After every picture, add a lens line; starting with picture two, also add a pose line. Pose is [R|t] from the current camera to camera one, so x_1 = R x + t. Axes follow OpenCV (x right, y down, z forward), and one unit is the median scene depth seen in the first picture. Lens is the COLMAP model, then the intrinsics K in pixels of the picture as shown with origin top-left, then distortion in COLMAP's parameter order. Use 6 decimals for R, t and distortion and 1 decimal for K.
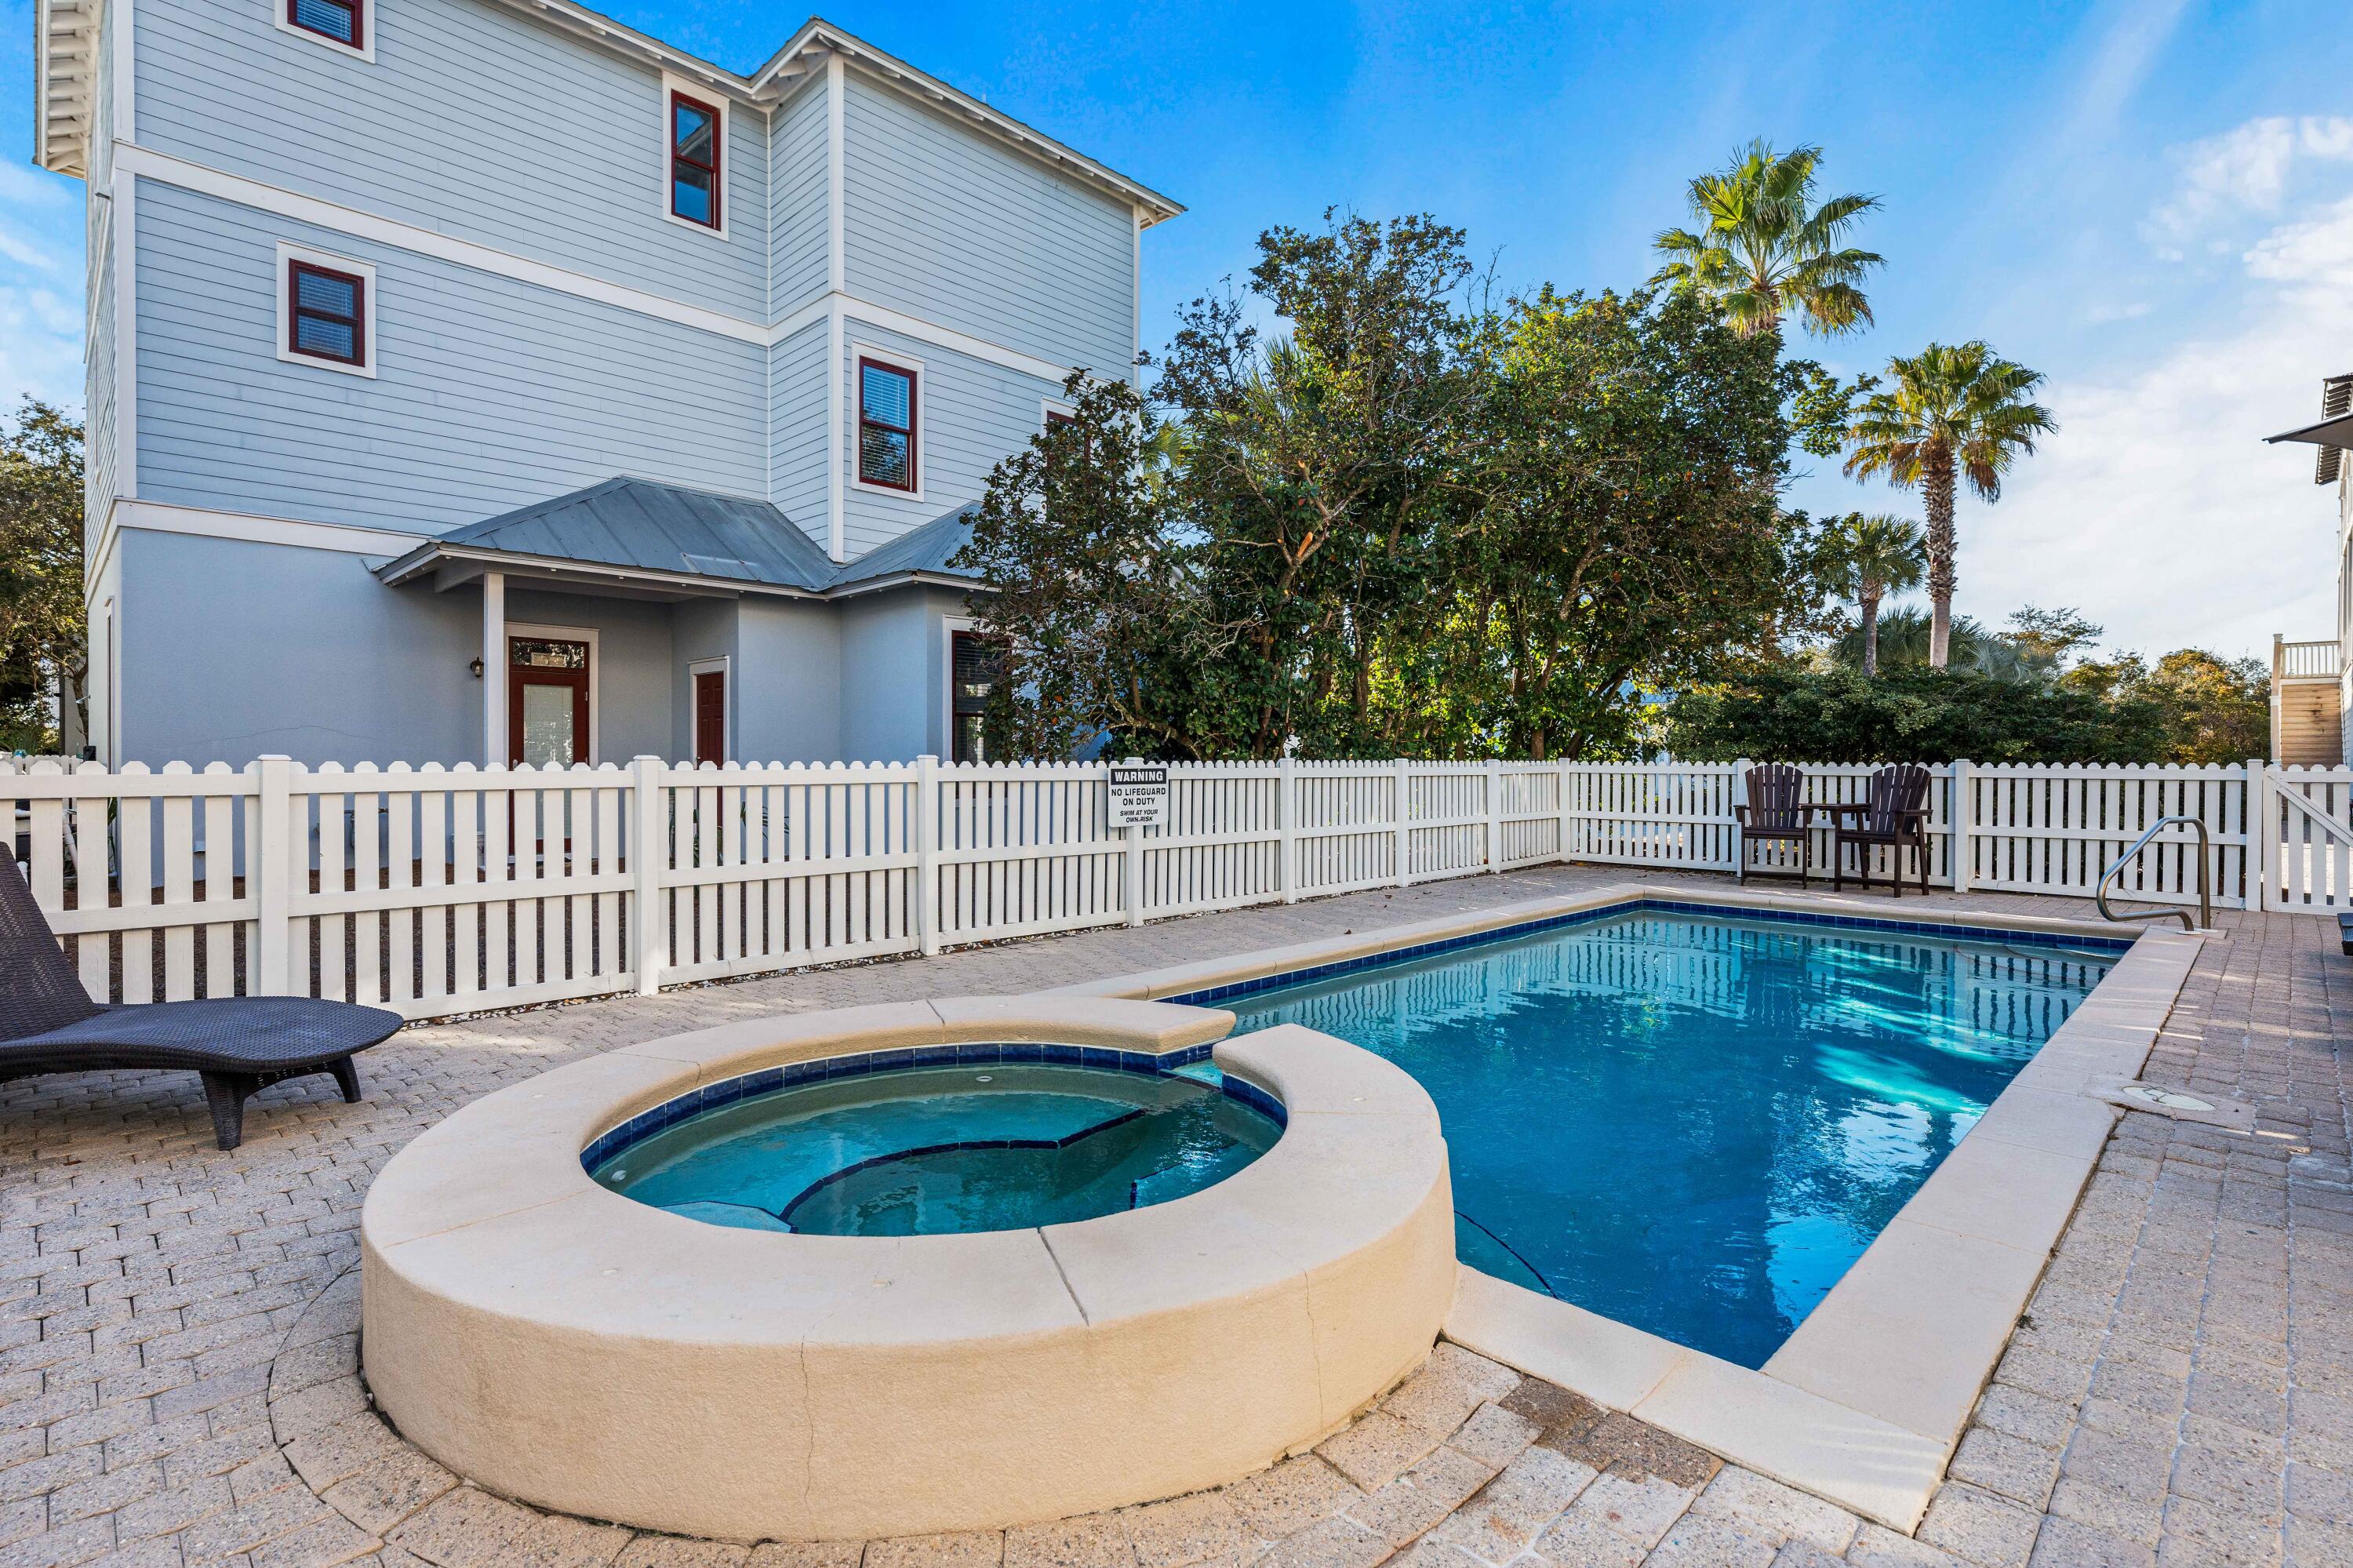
lens RADIAL K [[1127.8, 0, 1172.7], [0, 1127.8, 772.1], [0, 0, 1]] dist [0.000054, 0.000939]
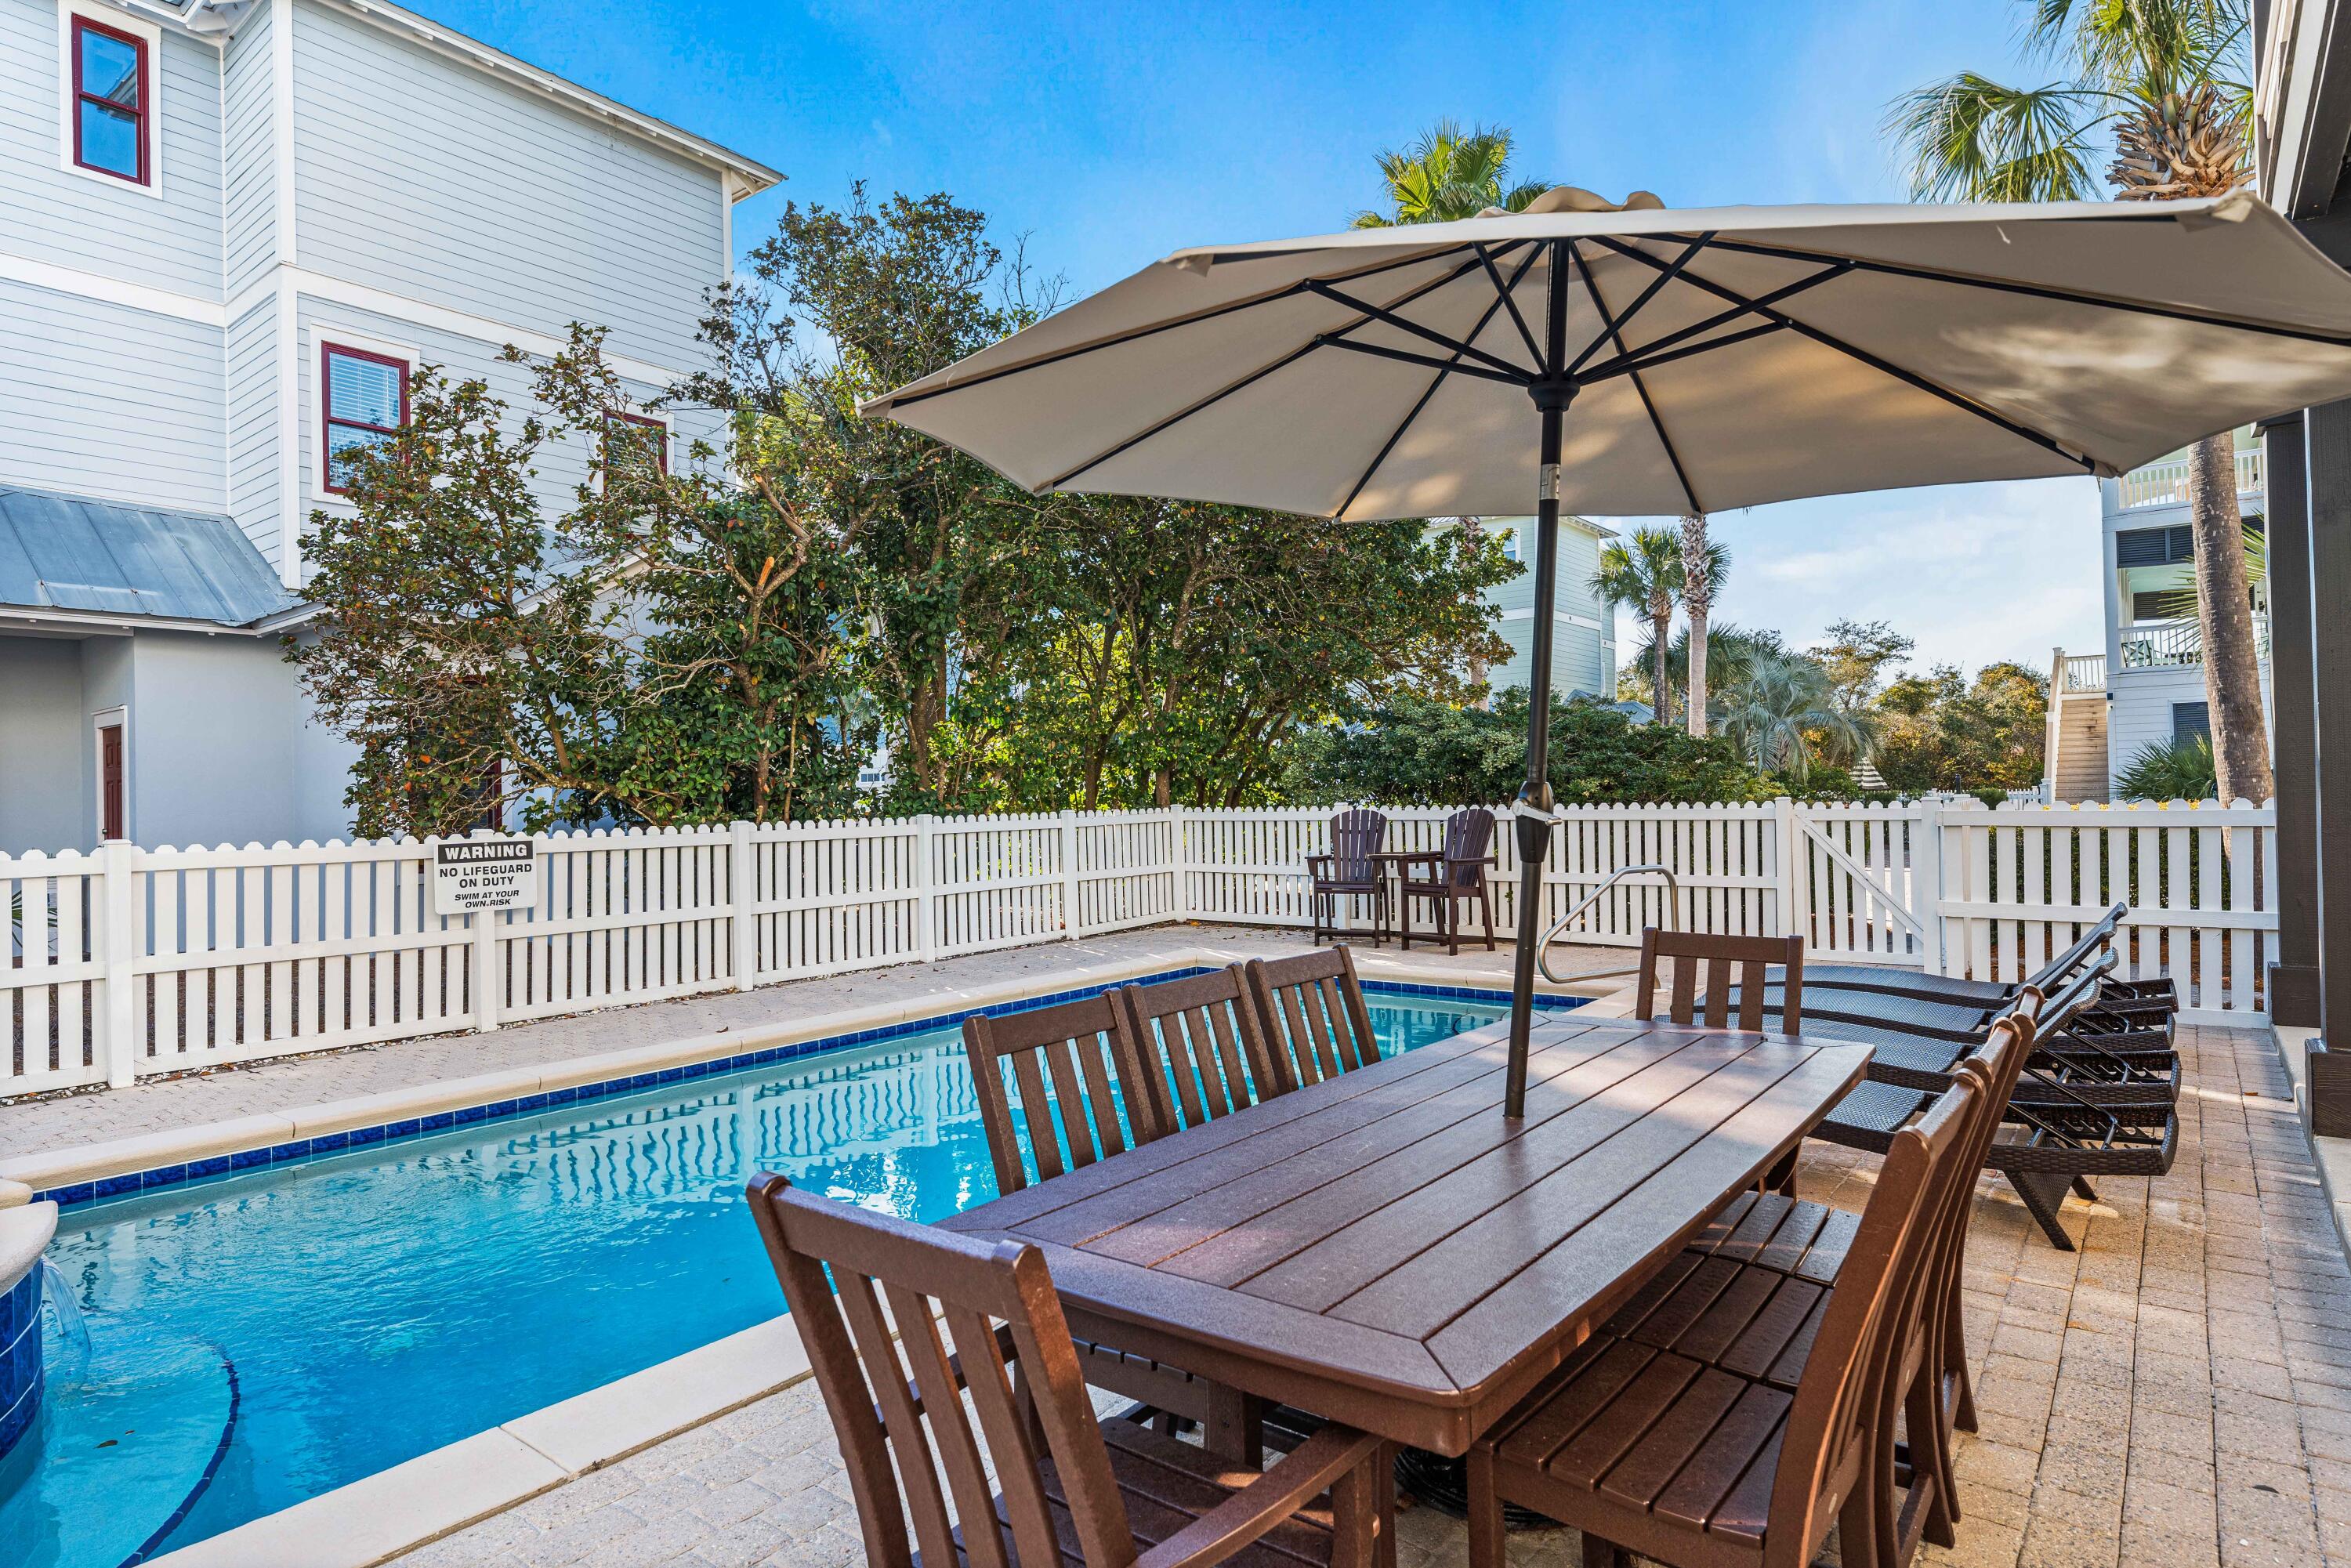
lens RADIAL K [[1277.1, 0, 1175.5], [0, 1277.1, 784.0], [0, 0, 1]] dist [0.005520, -0.001912]
pose [[0.993574, -0.022277, 0.110967, 0.264697], [0.024395, 0.999545, -0.017760, -0.012201], [-0.110521, 0.020353, 0.993665, 0.000325]]
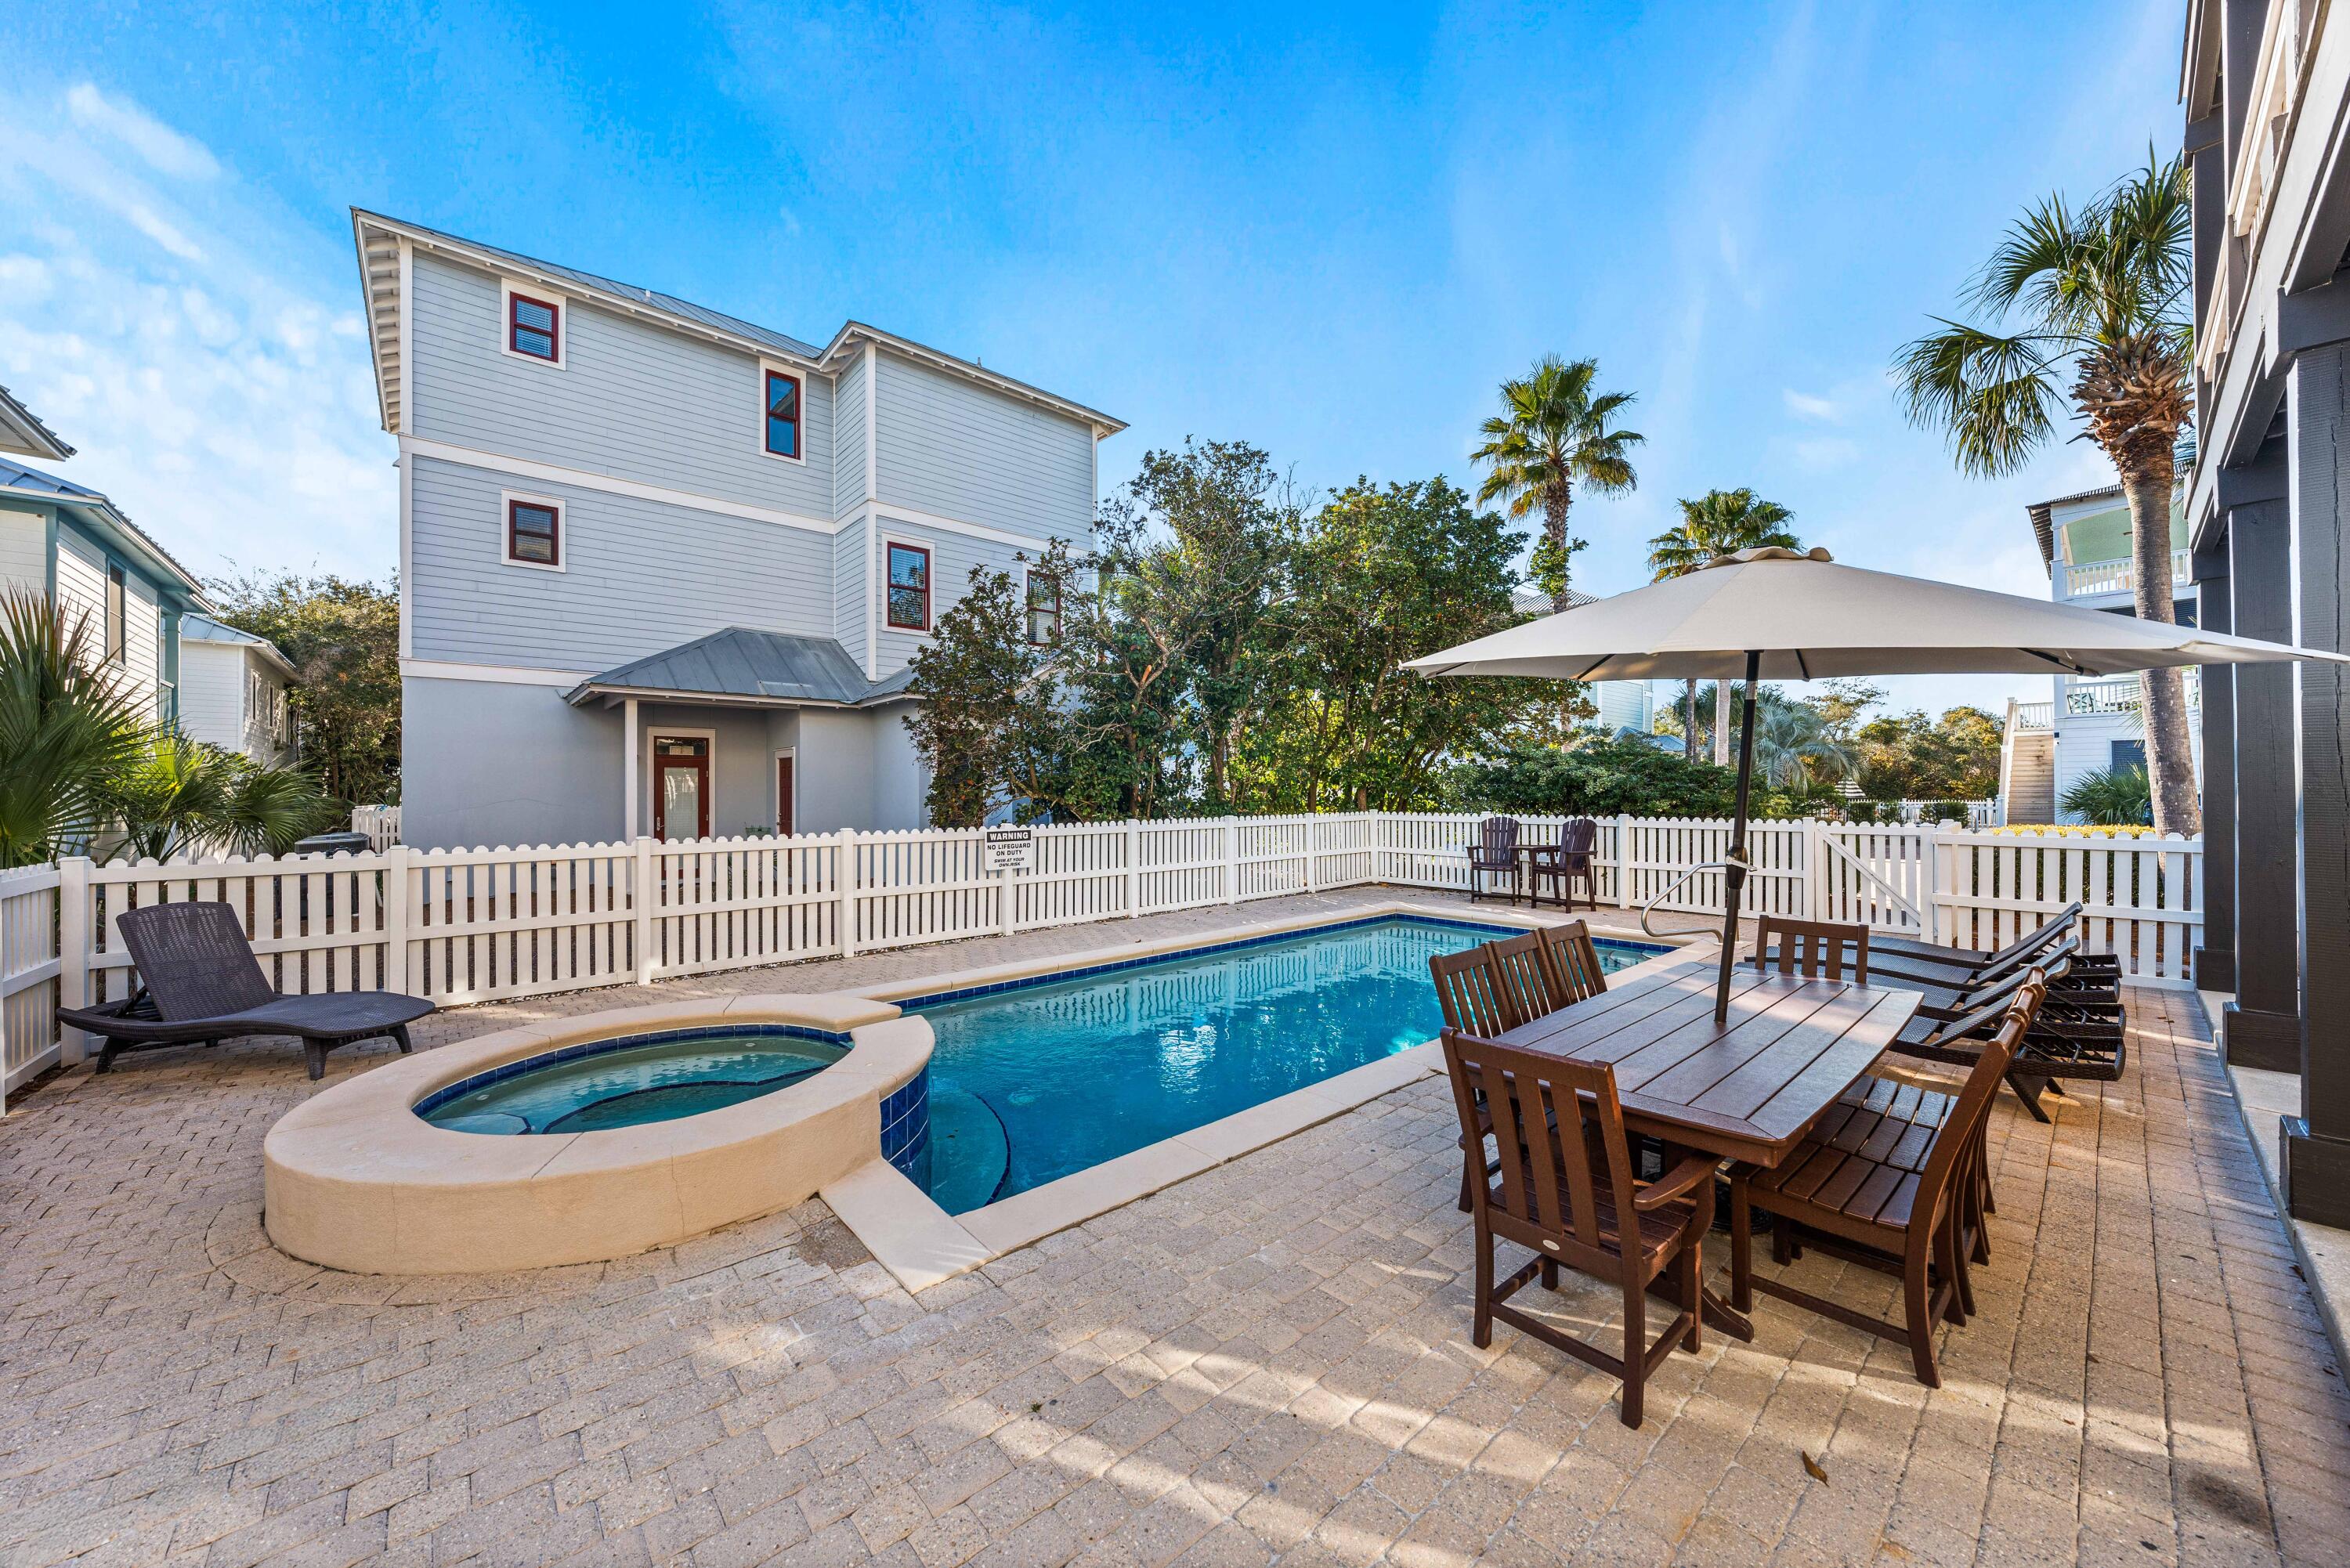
lens RADIAL K [[836.4, 0, 1167.7], [0, 836.4, 785.9], [0, 0, 1]] dist [-0.002436, 0.000122]
pose [[0.997381, -0.009009, -0.071759, 0.186305], [0.007927, 0.999851, -0.015352, -0.031635], [0.071887, 0.014743, 0.997304, -0.072631]]
